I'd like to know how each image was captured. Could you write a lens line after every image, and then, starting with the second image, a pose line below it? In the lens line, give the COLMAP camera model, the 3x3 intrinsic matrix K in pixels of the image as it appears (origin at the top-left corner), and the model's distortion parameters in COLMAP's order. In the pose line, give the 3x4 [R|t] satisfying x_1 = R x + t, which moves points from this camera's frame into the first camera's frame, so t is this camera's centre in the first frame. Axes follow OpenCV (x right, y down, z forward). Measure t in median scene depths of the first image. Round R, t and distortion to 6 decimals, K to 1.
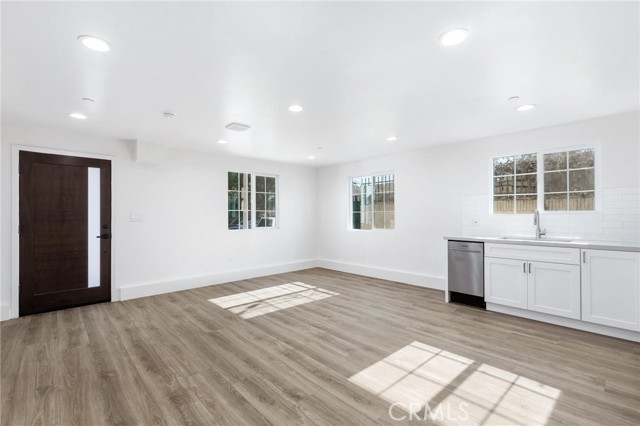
lens RADIAL K [[288.6, 0, 321.7], [0, 288.6, 212.8], [0, 0, 1]] dist [-0.007738, 0.000943]
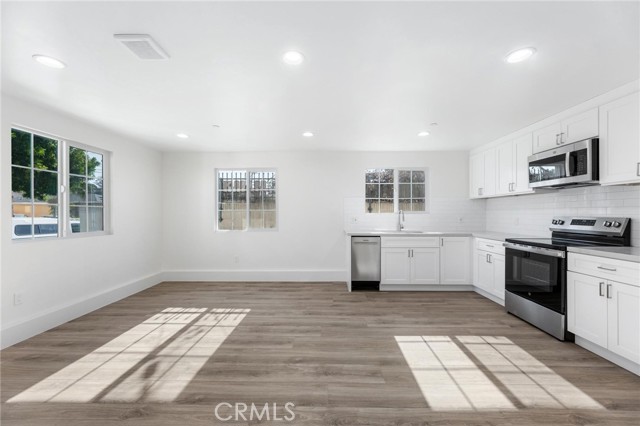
lens RADIAL K [[255.4, 0, 321.6], [0, 255.4, 214.7], [0, 0, 1]] dist [0.000522, 0.000071]
pose [[0.694826, -0.000813, 0.719177, -0.418020], [-0.006388, 0.999953, 0.007303, 0.005215], [-0.719149, -0.009669, 0.694789, 0.454465]]
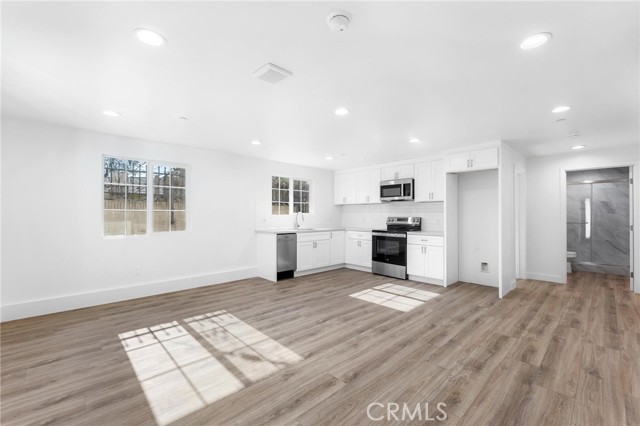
lens RADIAL K [[269.3, 0, 318.9], [0, 269.3, 214.3], [0, 0, 1]] dist [0.000940, -0.000141]
pose [[0.000800, 0.001888, 0.999998, -0.924663], [-0.009893, 0.999949, -0.001880, 0.004991], [-0.999951, -0.009892, 0.000819, 0.939575]]
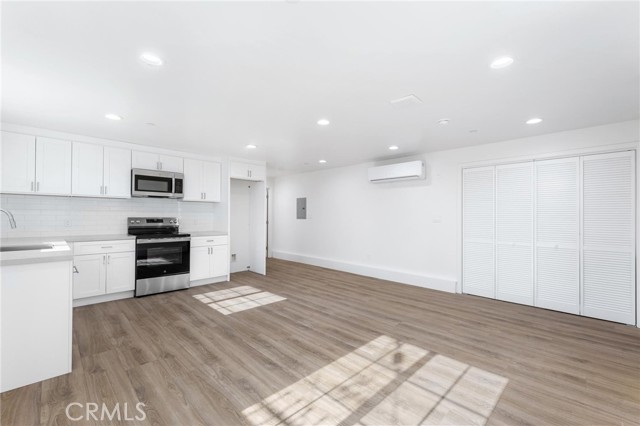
lens RADIAL K [[269.3, 0, 316.1], [0, 269.3, 216.4], [0, 0, 1]] dist [0.000940, -0.000141]
pose [[-0.999814, -0.002924, -0.019060, -0.036328], [-0.002737, 0.999948, -0.009795, 0.018565], [0.019087, -0.009741, -0.999770, 1.784993]]
